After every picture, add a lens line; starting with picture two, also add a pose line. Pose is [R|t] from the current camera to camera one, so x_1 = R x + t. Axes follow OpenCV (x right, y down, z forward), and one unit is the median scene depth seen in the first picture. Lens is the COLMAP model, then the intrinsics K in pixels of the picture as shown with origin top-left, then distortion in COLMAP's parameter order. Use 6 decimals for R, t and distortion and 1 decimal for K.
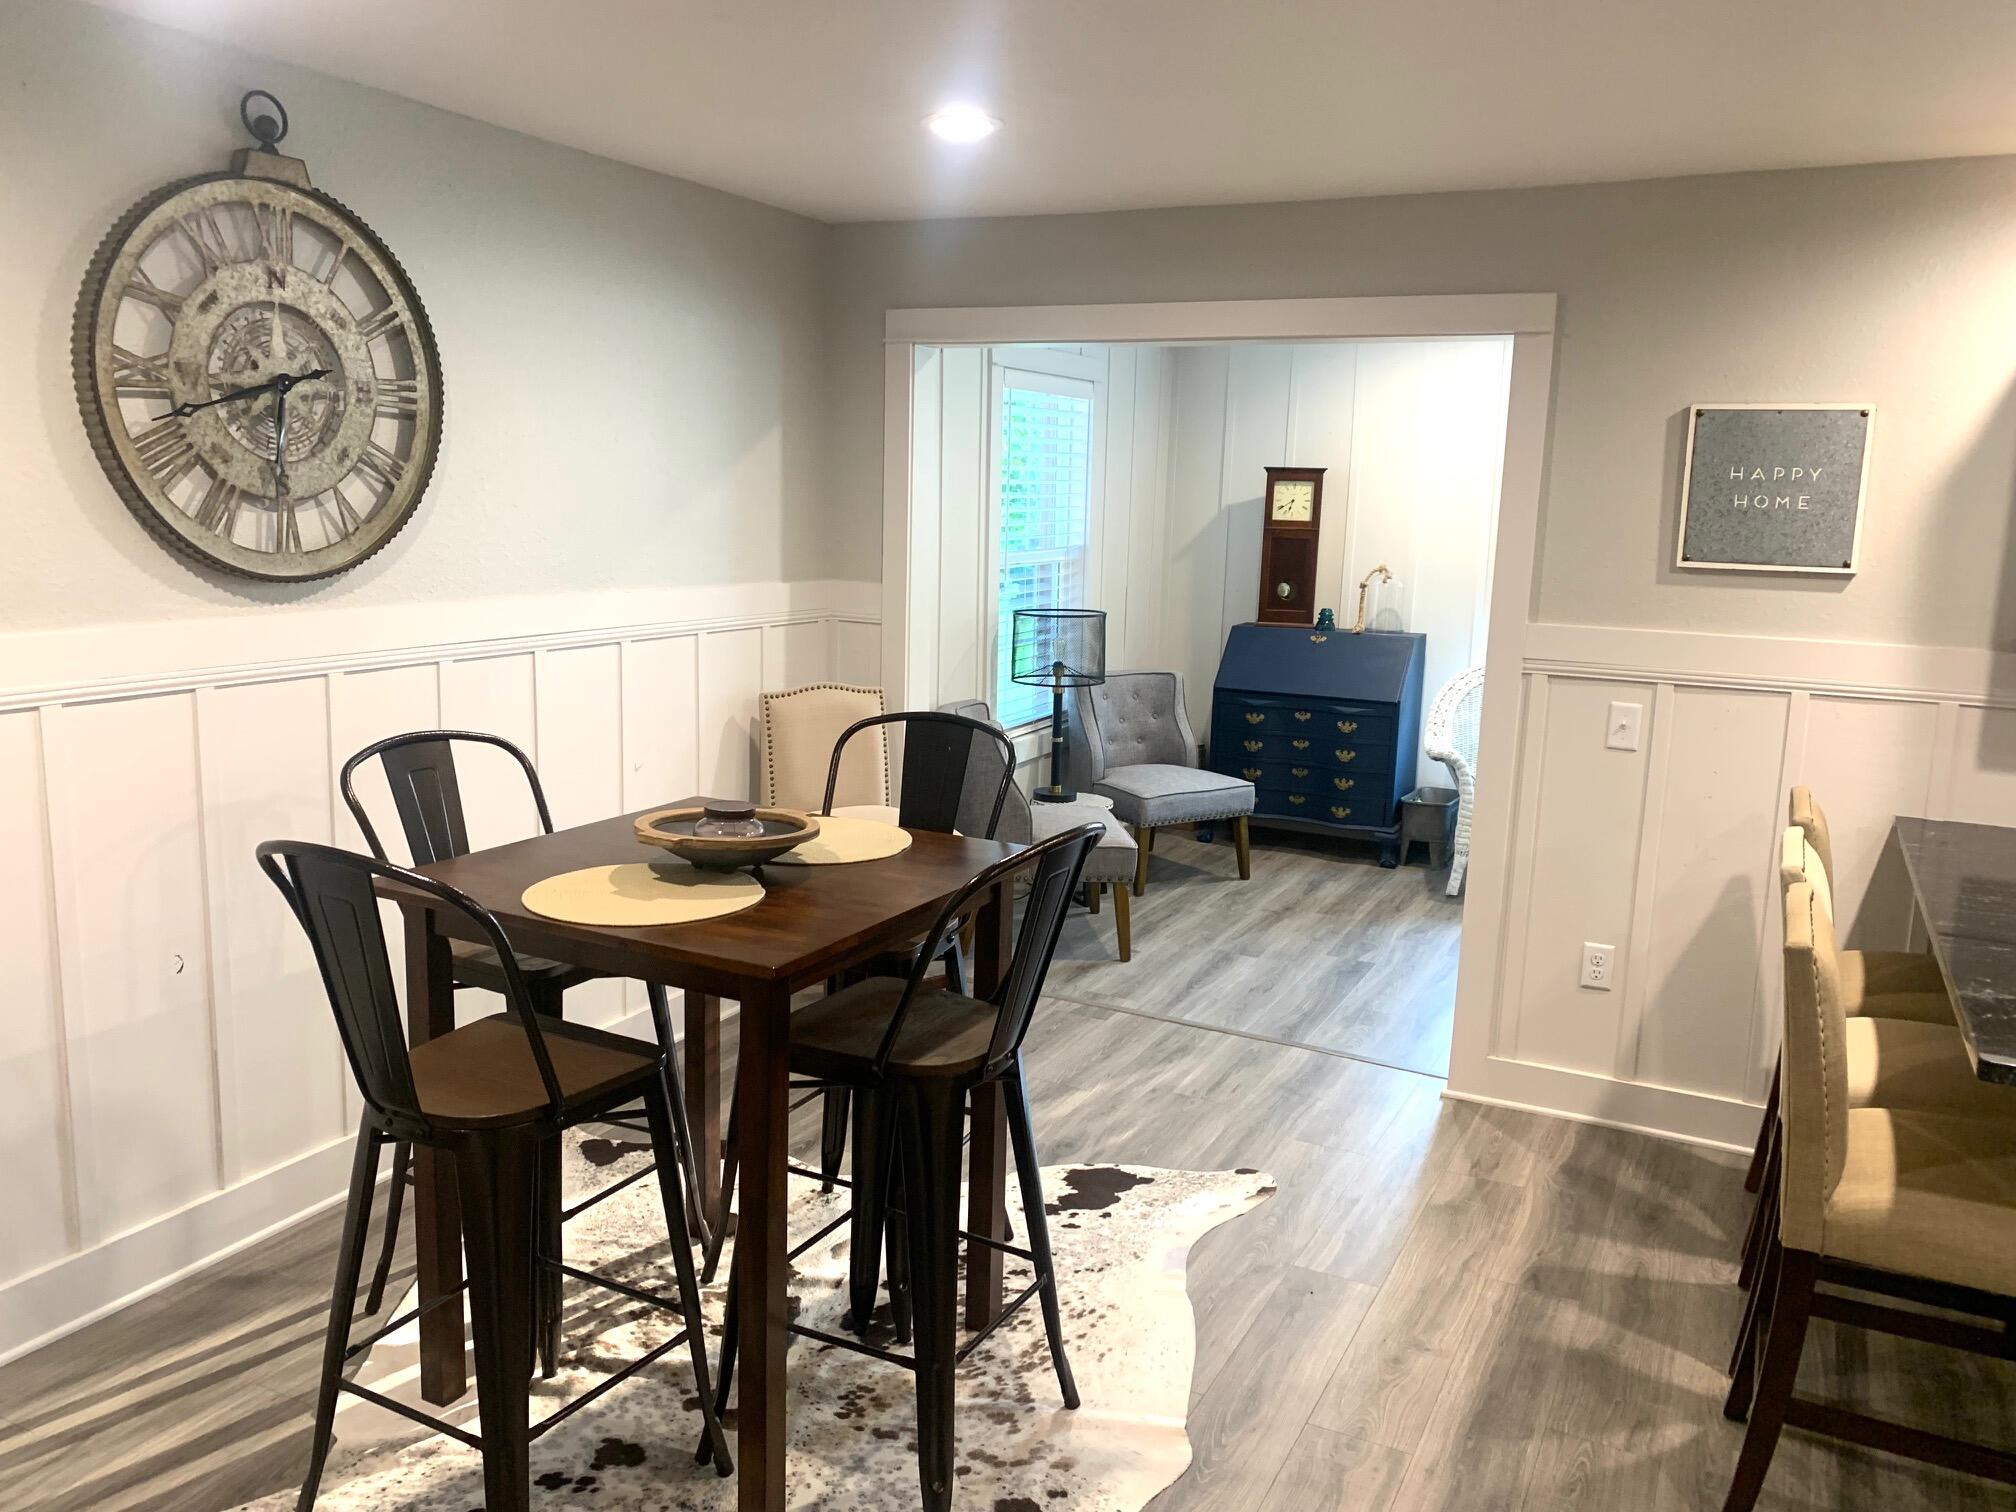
lens RADIAL K [[1551.6, 0, 1007.3], [0, 1551.6, 743.0], [0, 0, 1]] dist [0.000245, -0.008283]
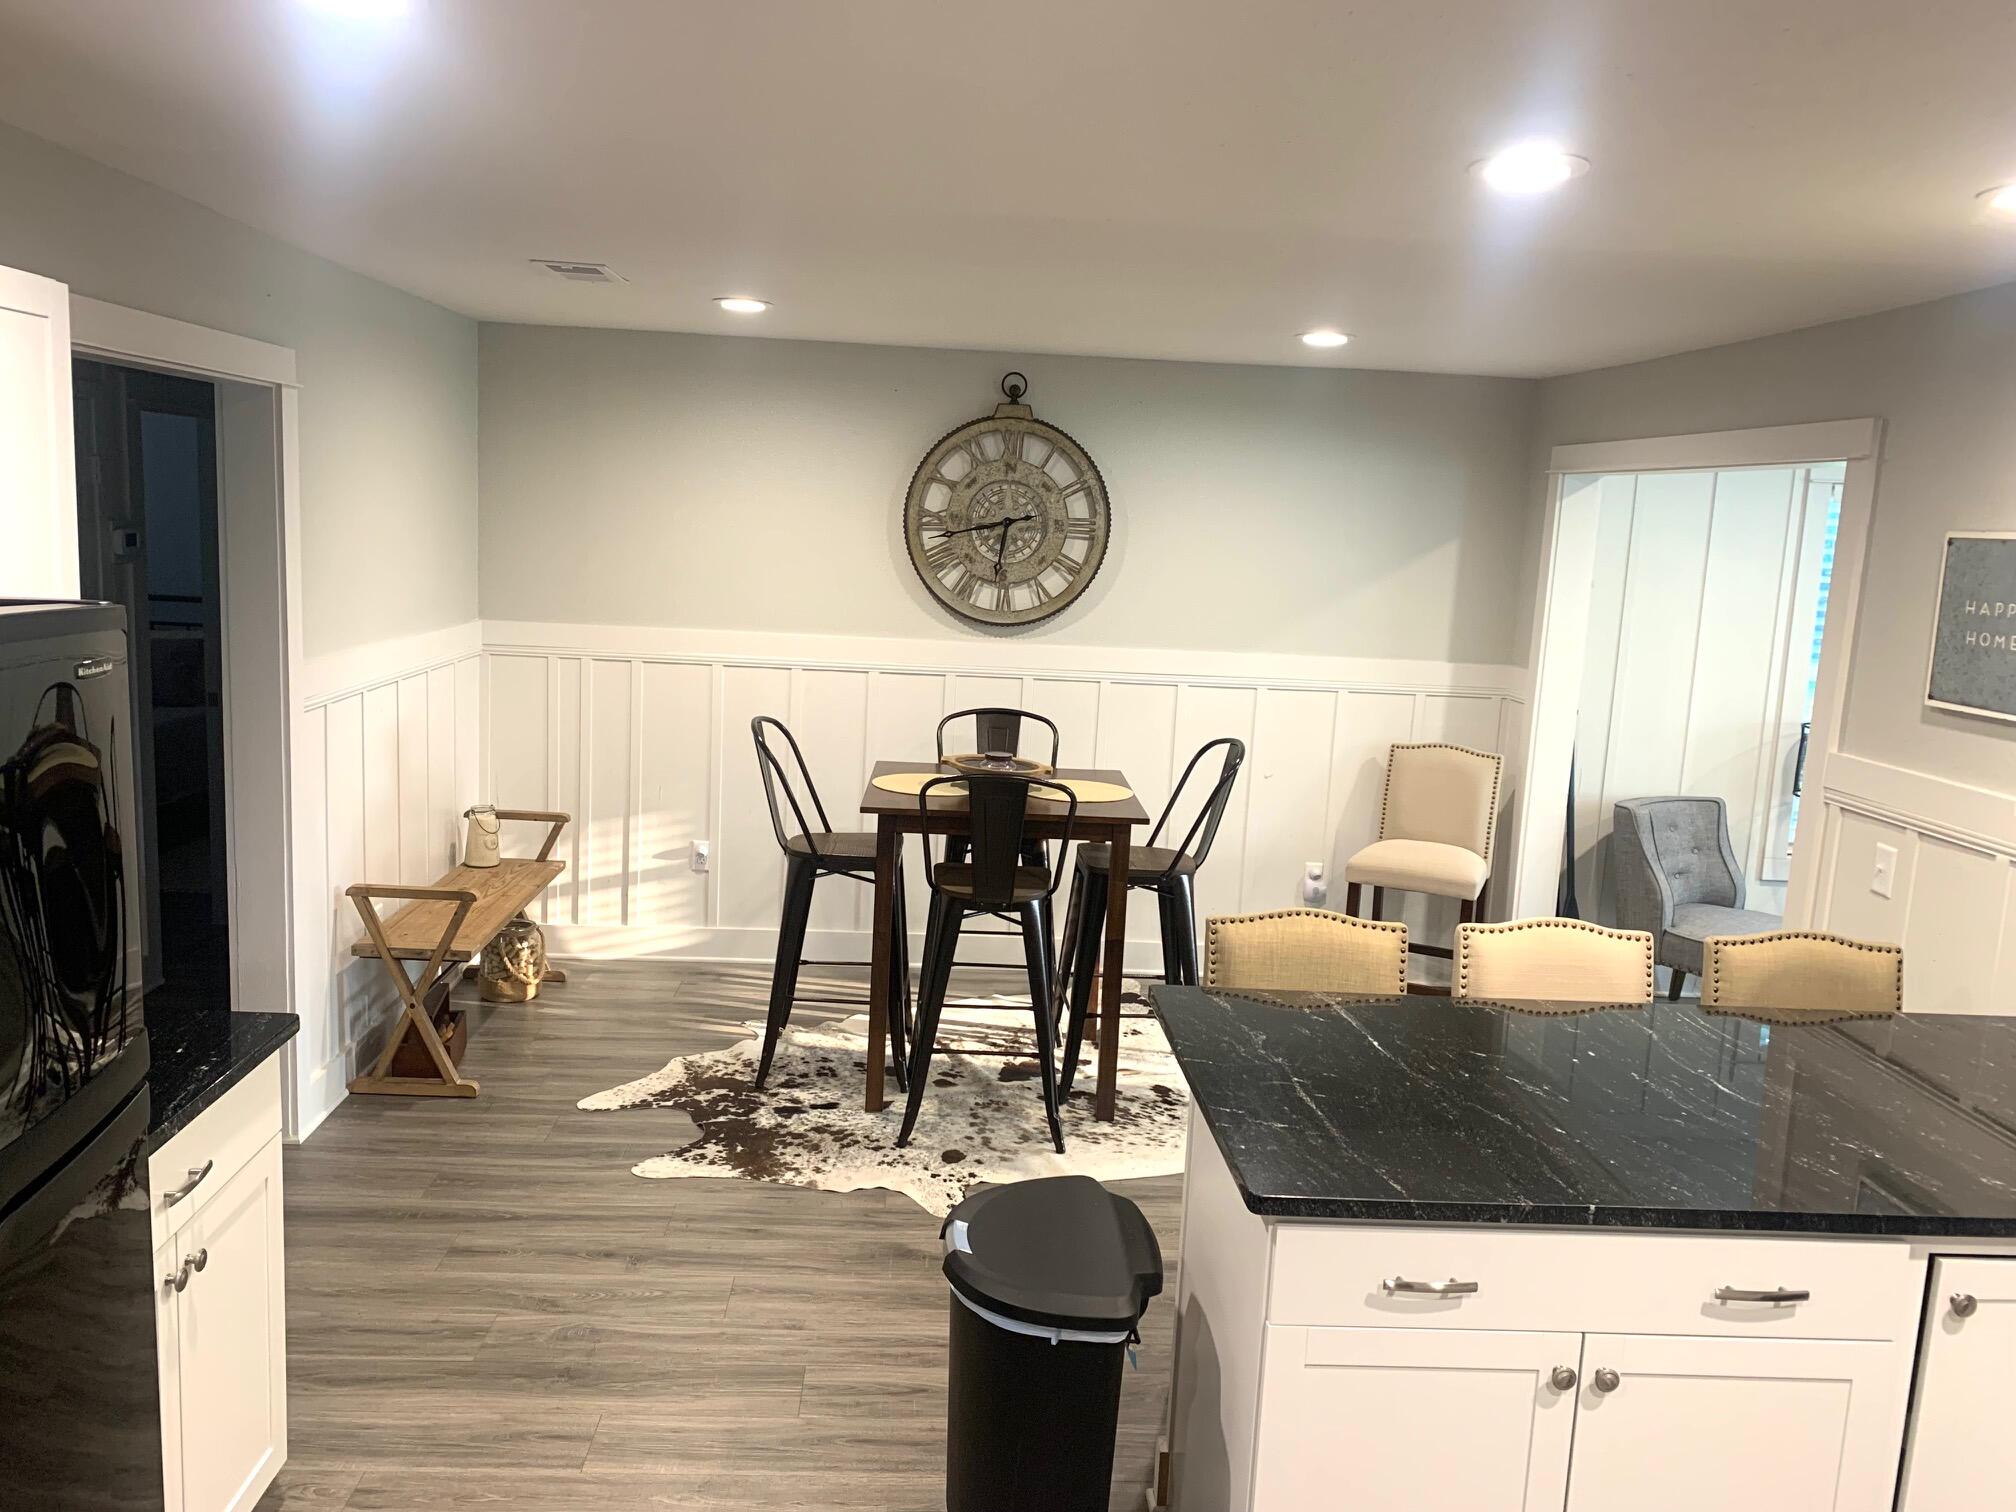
lens RADIAL K [[1551.6, 0, 1008.9], [0, 1551.6, 759.6], [0, 0, 1]] dist [0.000245, -0.008283]
pose [[0.478999, 0.130468, -0.868066, 0.995441], [-0.171563, 0.983736, 0.053185, -0.037599], [0.860887, 0.123453, 0.493592, 0.077561]]
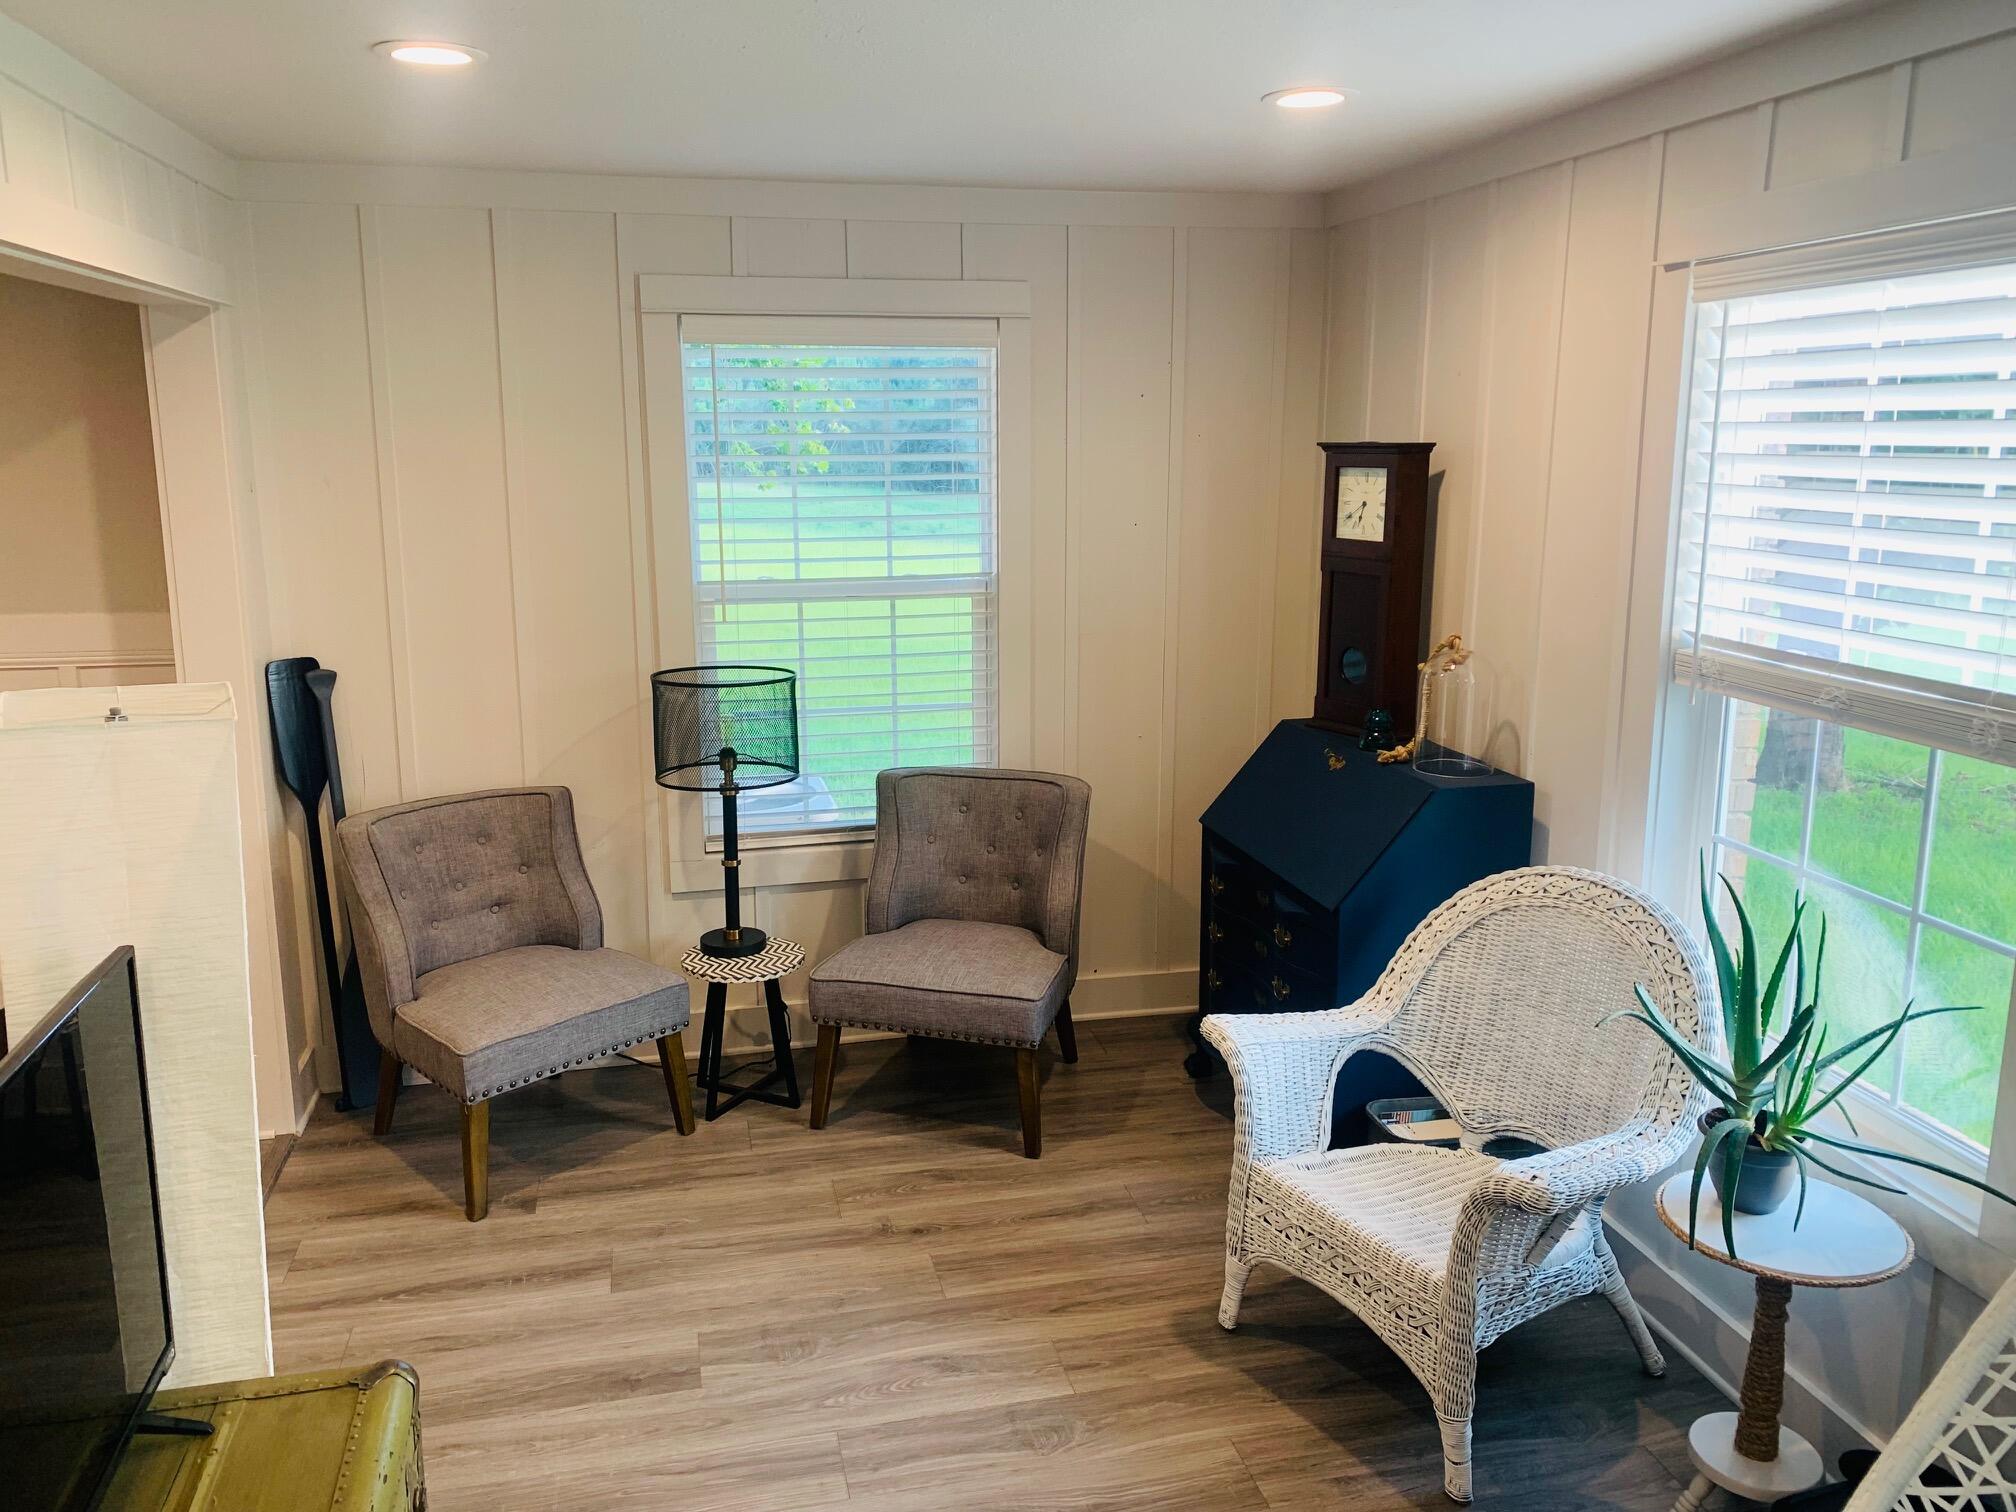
lens RADIAL K [[1551.6, 0, 1008.5], [0, 1551.6, 752.7], [0, 0, 1]] dist [0.000245, -0.008283]
pose [[0.645686, 0.123923, -0.753480, 0.991888], [-0.108240, 0.991633, 0.070337, -0.179864], [0.755893, 0.036141, 0.653697, 1.055683]]
